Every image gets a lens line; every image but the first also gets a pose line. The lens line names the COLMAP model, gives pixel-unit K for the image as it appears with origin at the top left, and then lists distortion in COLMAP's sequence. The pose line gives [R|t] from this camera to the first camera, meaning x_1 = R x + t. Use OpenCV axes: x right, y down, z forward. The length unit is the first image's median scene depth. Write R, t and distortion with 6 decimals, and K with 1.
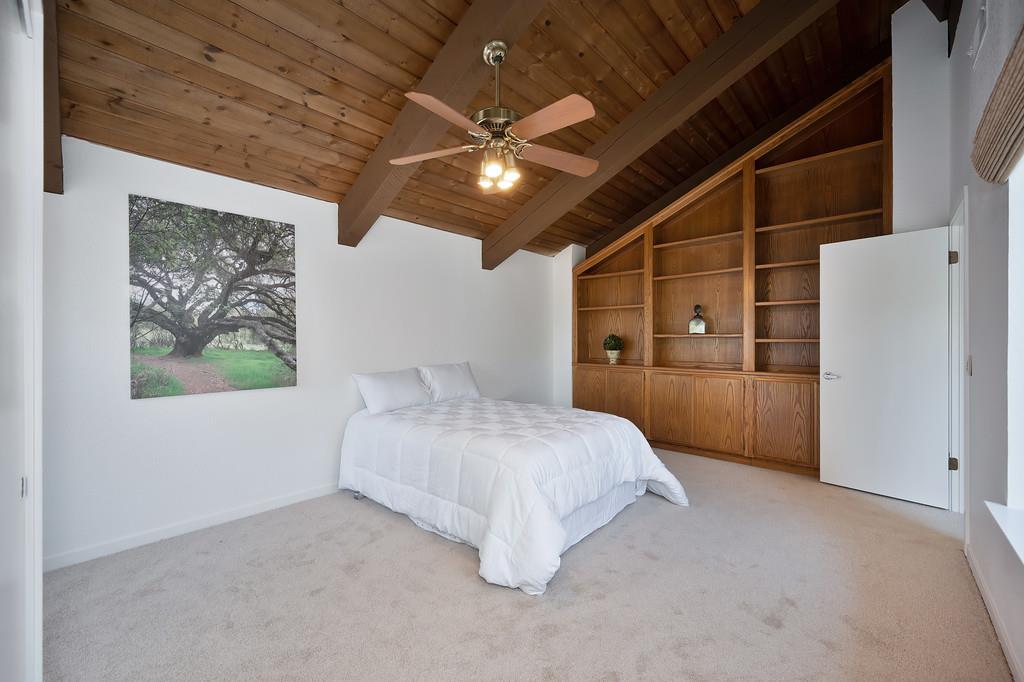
lens RADIAL K [[408.5, 0, 514.8], [0, 408.5, 336.7], [0, 0, 1]] dist [-0.000353, 0.000520]
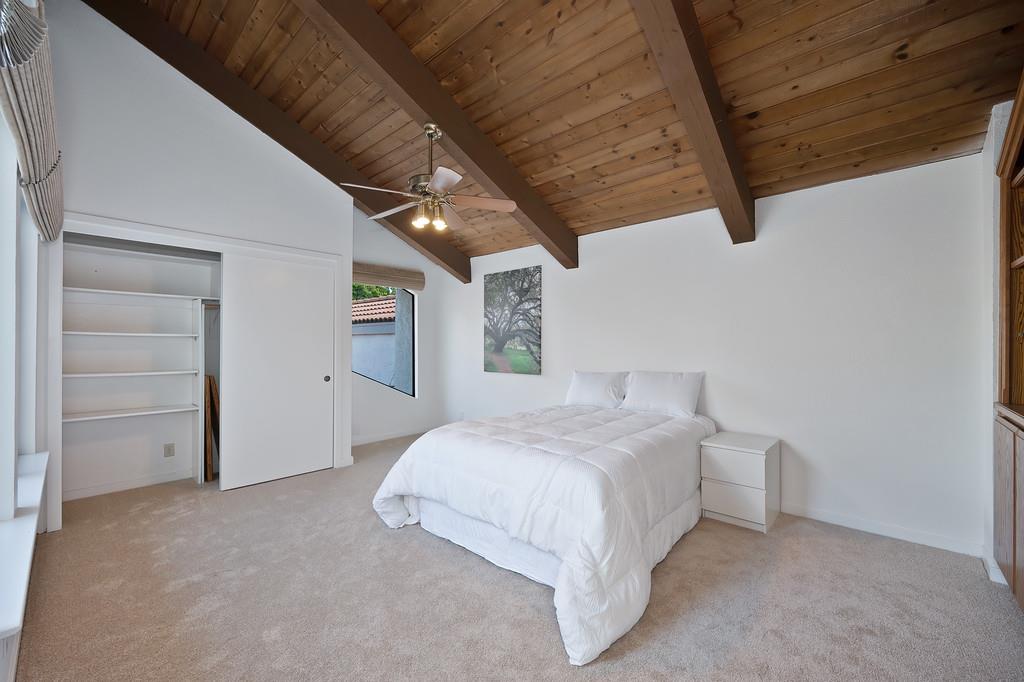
lens RADIAL K [[408.5, 0, 514.6], [0, 408.5, 345.2], [0, 0, 1]] dist [-0.000353, 0.000520]
pose [[-0.000127, -0.002360, -0.999997, 1.002486], [-0.002048, 0.999995, -0.002360, 0.018396], [0.999998, 0.002048, -0.000132, 0.983368]]
